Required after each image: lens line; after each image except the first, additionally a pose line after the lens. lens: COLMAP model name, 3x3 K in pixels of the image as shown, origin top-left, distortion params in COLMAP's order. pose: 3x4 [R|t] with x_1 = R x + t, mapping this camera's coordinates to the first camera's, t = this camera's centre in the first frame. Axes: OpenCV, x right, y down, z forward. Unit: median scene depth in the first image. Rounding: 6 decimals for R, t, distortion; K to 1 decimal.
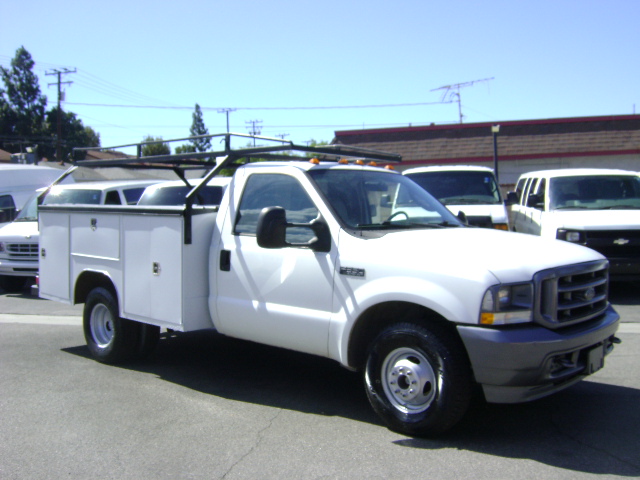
lens RADIAL K [[676.9, 0, 320.0], [0, 676.9, 240.0], [0, 0, 1]] dist [-0.155123, 0.120761]
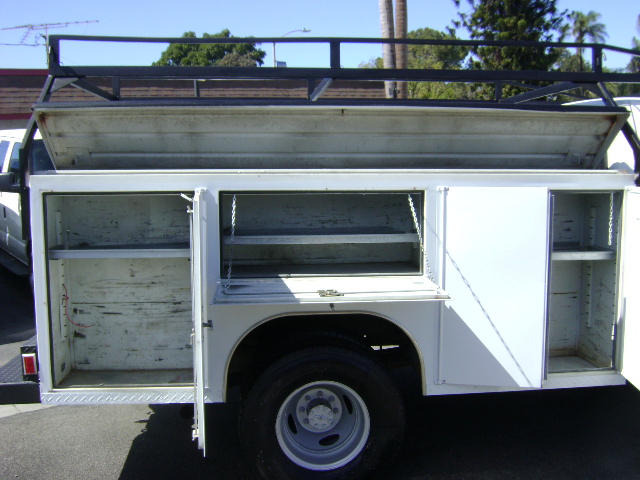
lens RADIAL K [[676.9, 0, 320.0], [0, 676.9, 240.0], [0, 0, 1]] dist [-0.155123, 0.120761]
pose [[0.674102, -0.091676, 0.732927, -0.823412], [0.051769, 0.995692, 0.076929, -0.045973], [-0.736822, -0.013915, 0.675944, 0.857870]]
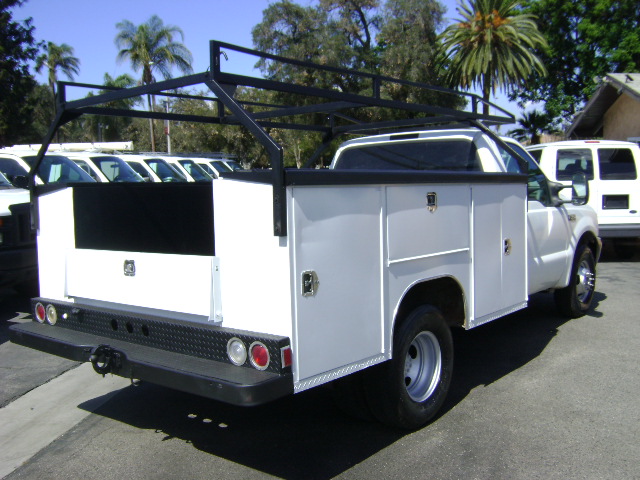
lens RADIAL K [[676.9, 0, 320.0], [0, 676.9, 240.0], [0, 0, 1]] dist [-0.155123, 0.120761]
pose [[-0.049202, -0.082261, 0.995396, -1.168233], [0.079752, 0.993097, 0.086013, -0.061777], [-0.995600, 0.083616, -0.042302, 1.389758]]
